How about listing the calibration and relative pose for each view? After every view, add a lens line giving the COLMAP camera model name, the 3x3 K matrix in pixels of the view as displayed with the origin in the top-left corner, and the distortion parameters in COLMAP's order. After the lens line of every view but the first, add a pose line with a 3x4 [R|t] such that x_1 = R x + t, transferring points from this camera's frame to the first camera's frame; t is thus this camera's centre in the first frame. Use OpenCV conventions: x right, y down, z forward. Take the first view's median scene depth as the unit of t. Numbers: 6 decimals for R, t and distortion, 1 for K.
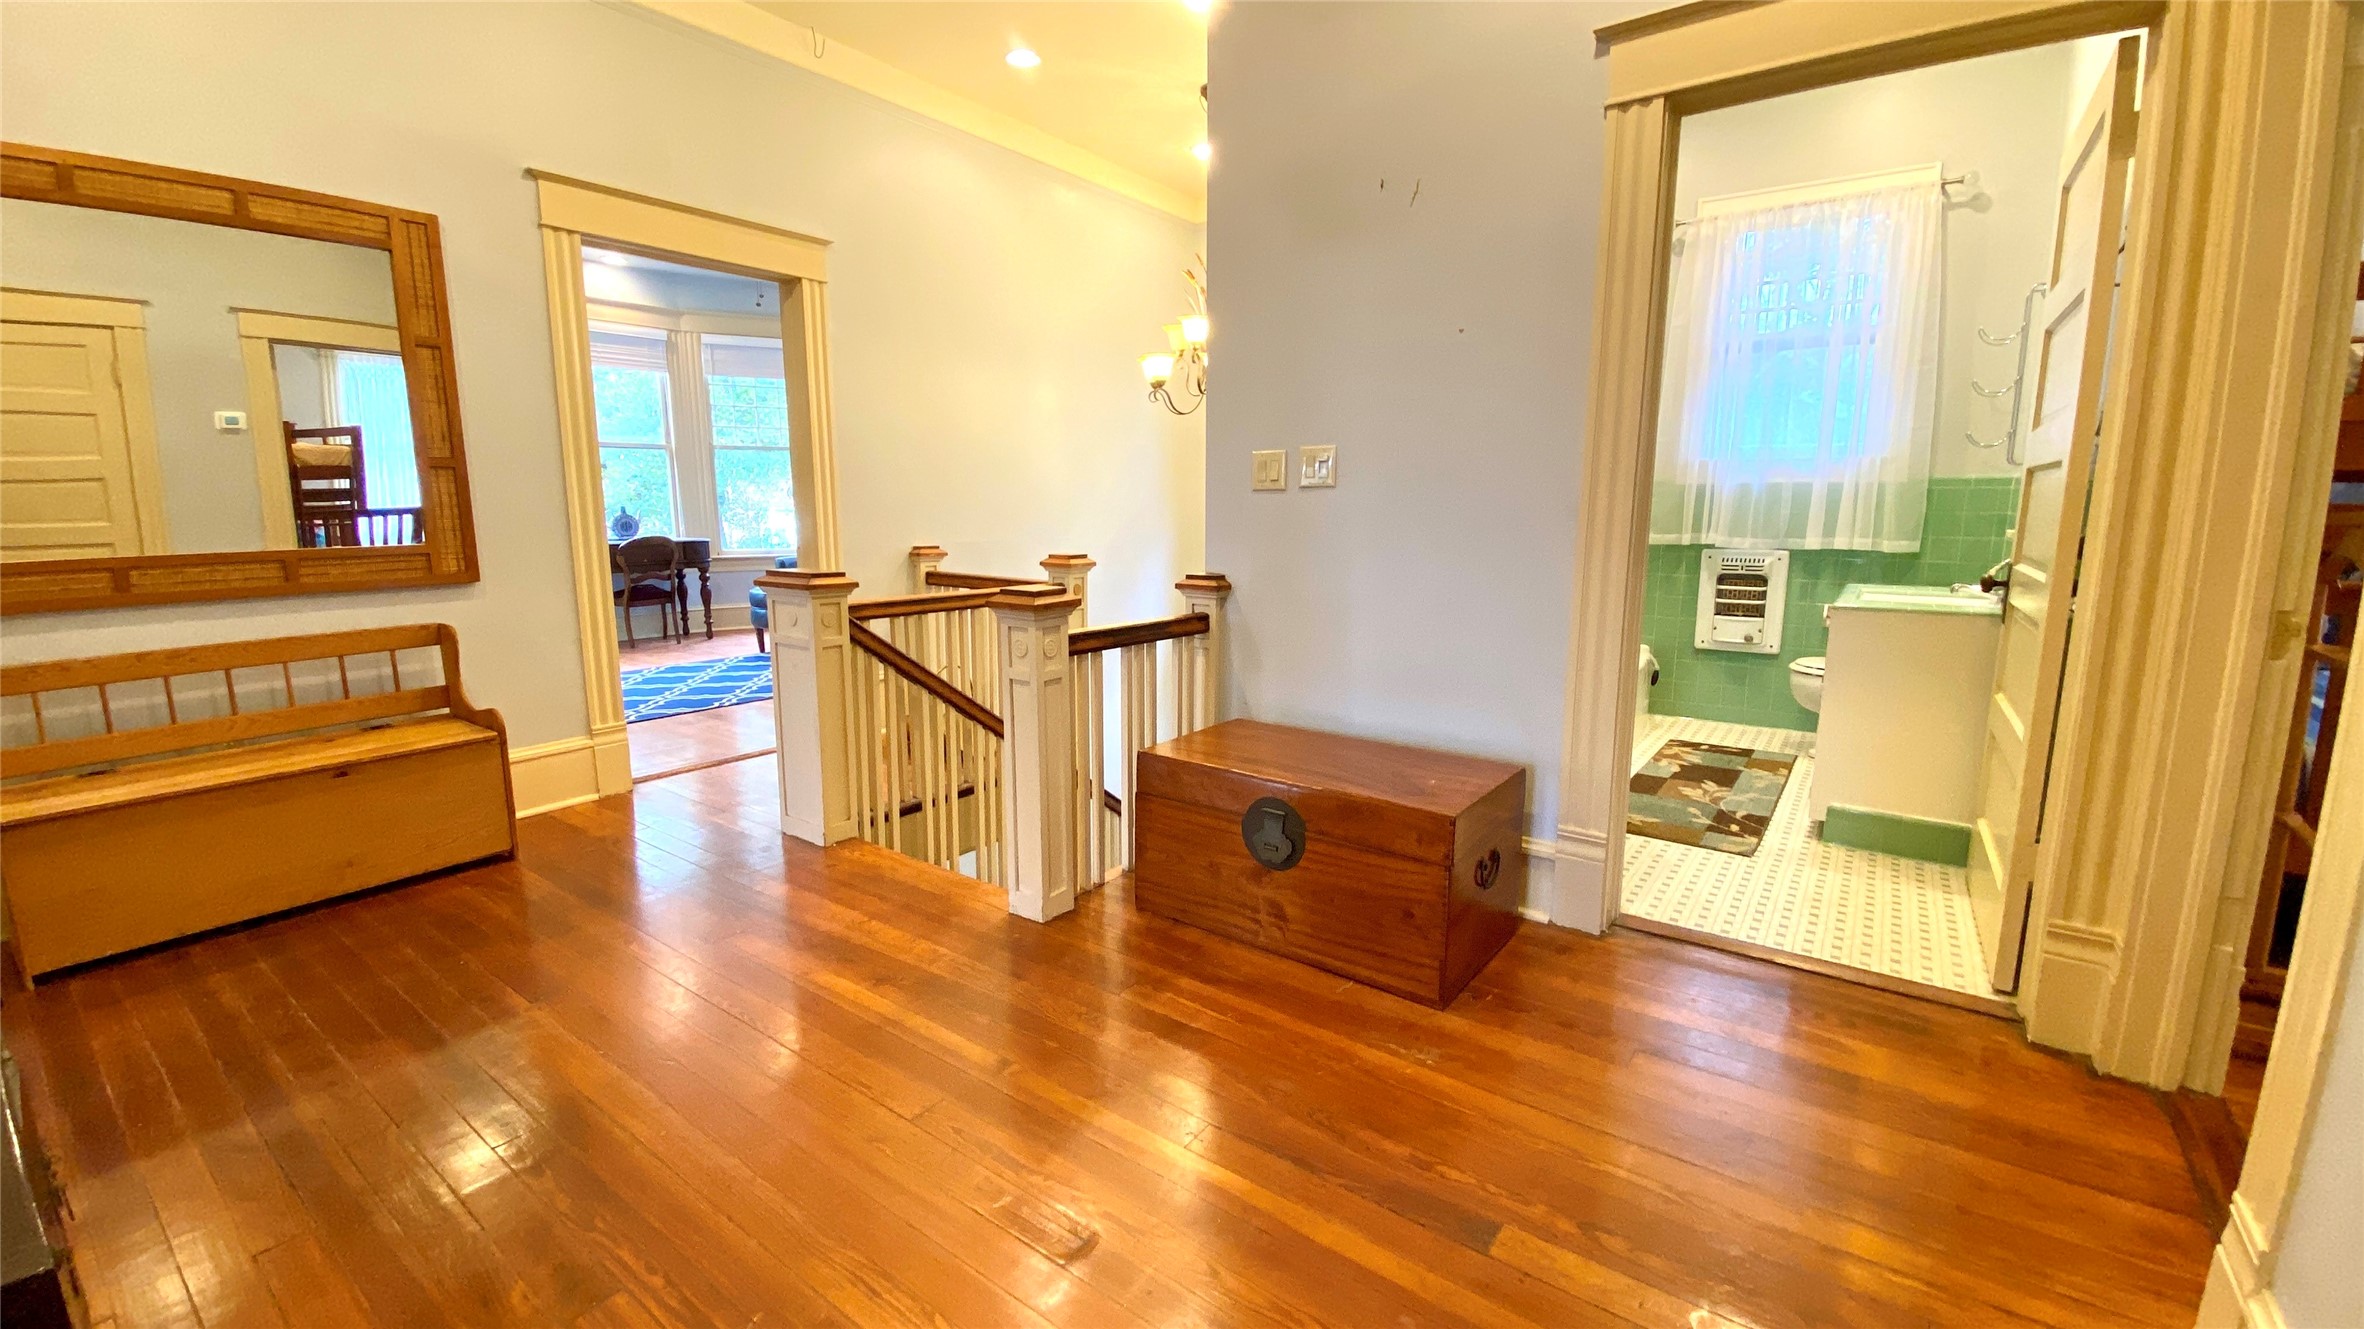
lens RADIAL K [[940.9, 0, 1185.6], [0, 940.9, 658.3], [0, 0, 1]] dist [0.027251, -0.038468]
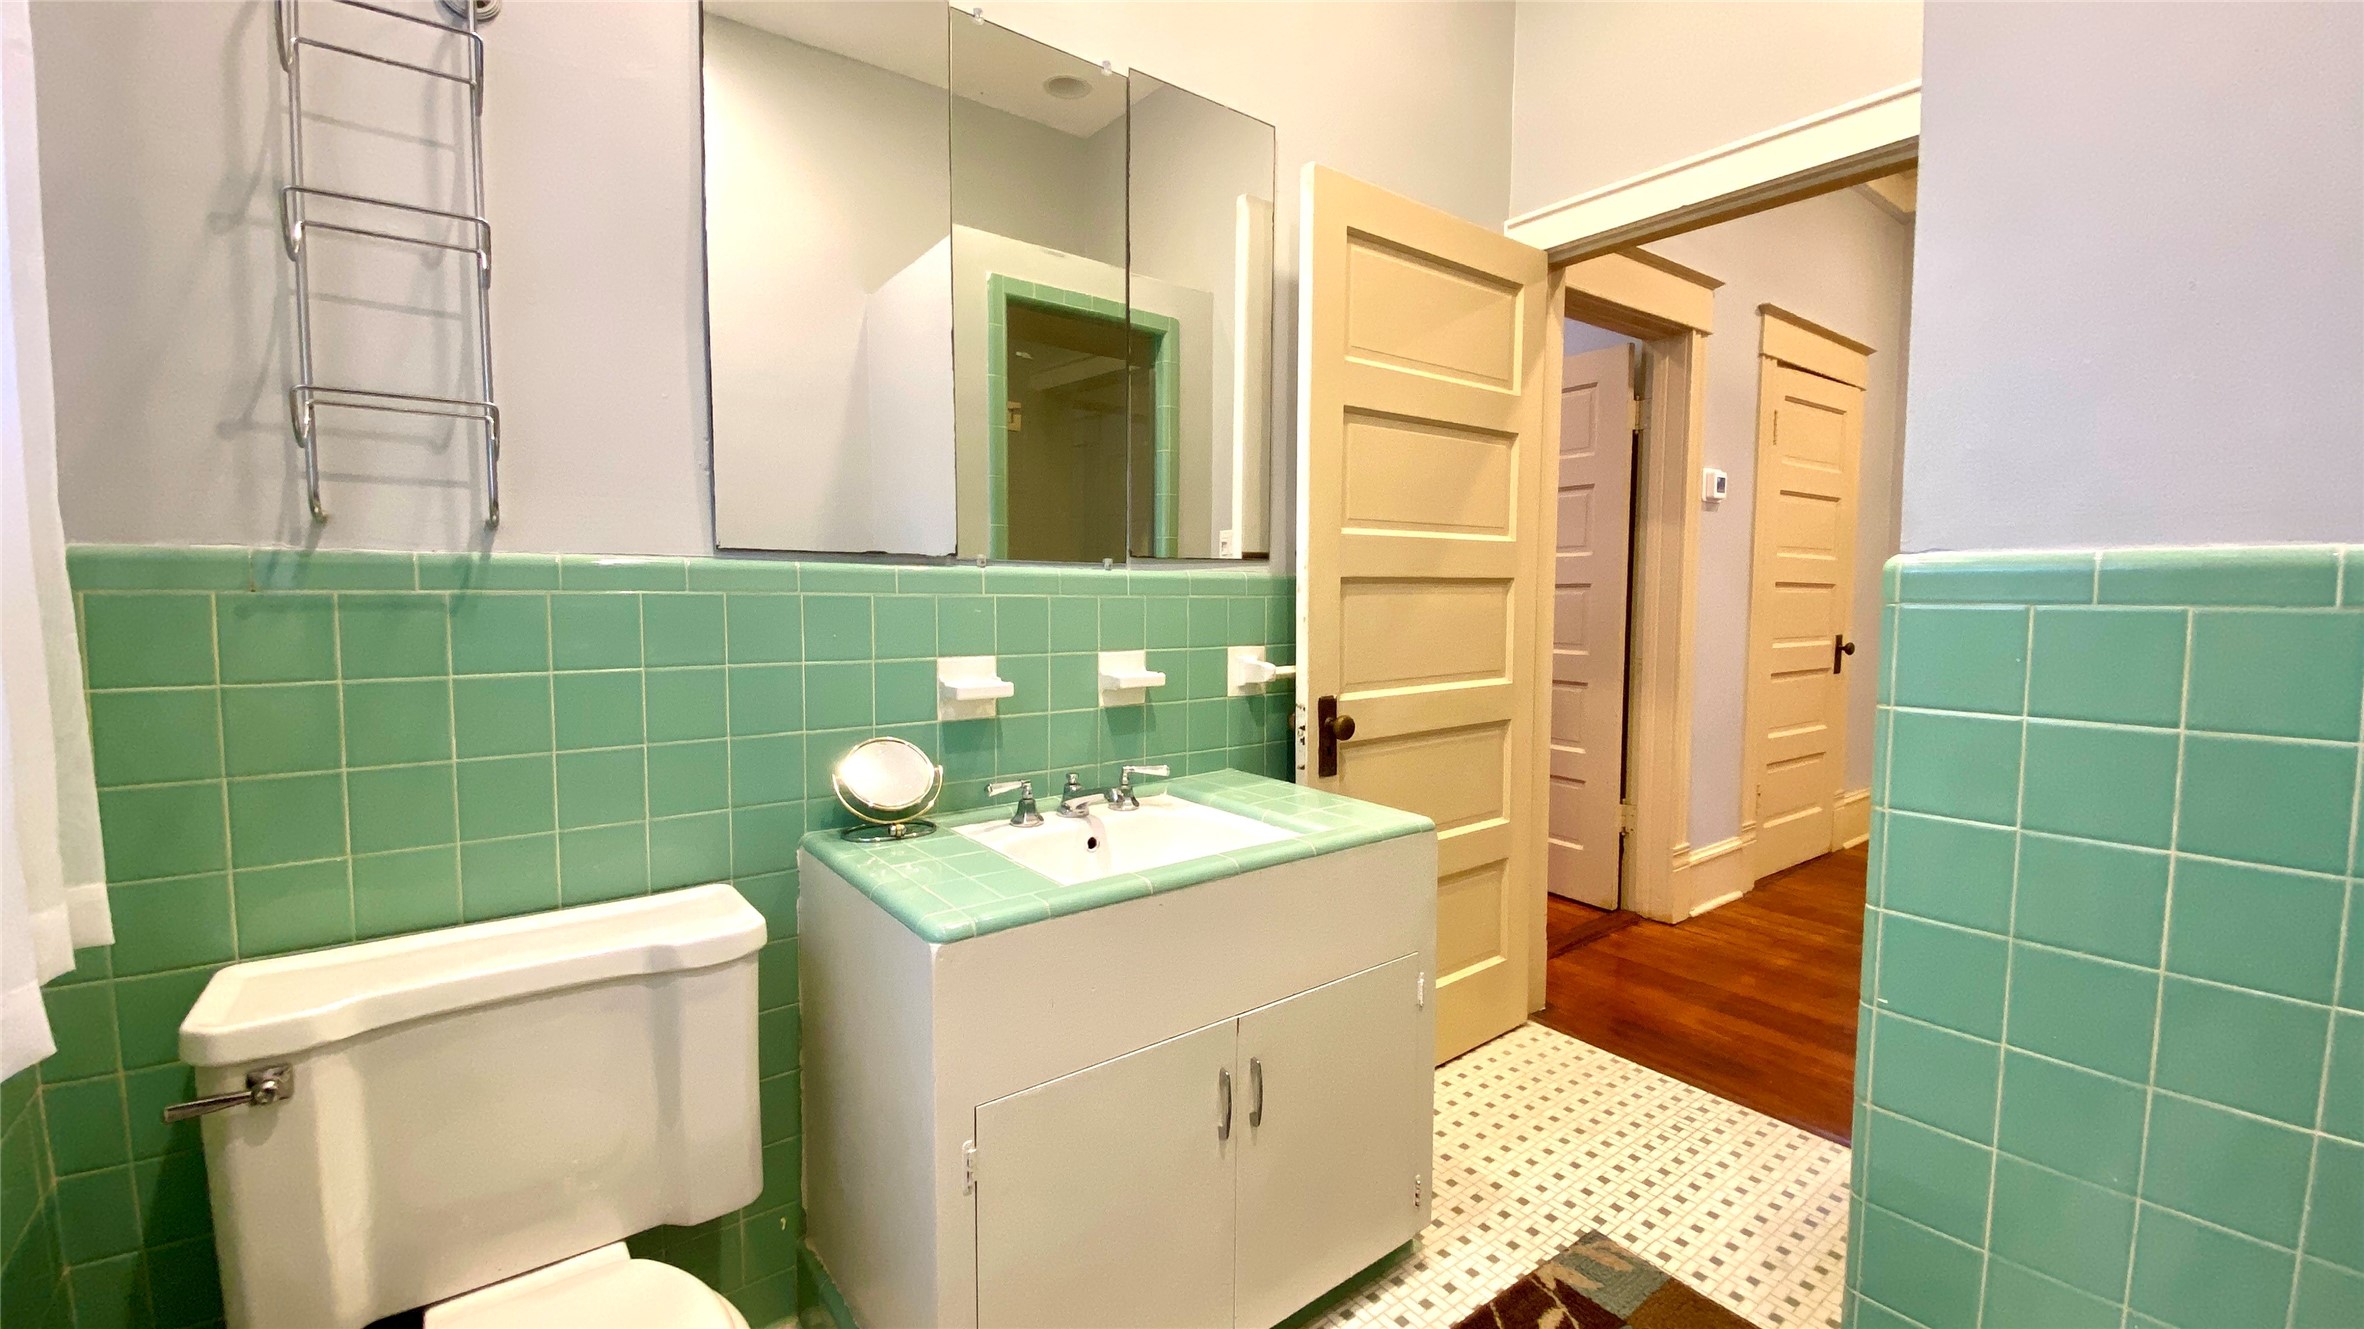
lens RADIAL K [[940.9, 0, 1185.6], [0, 940.9, 658.3], [0, 0, 1]] dist [0.027251, -0.038468]
pose [[-0.958635, -0.023186, 0.283692, 0.743758], [0.044042, 0.972591, 0.228314, -0.292473], [-0.281210, 0.231364, -0.931339, 1.662424]]
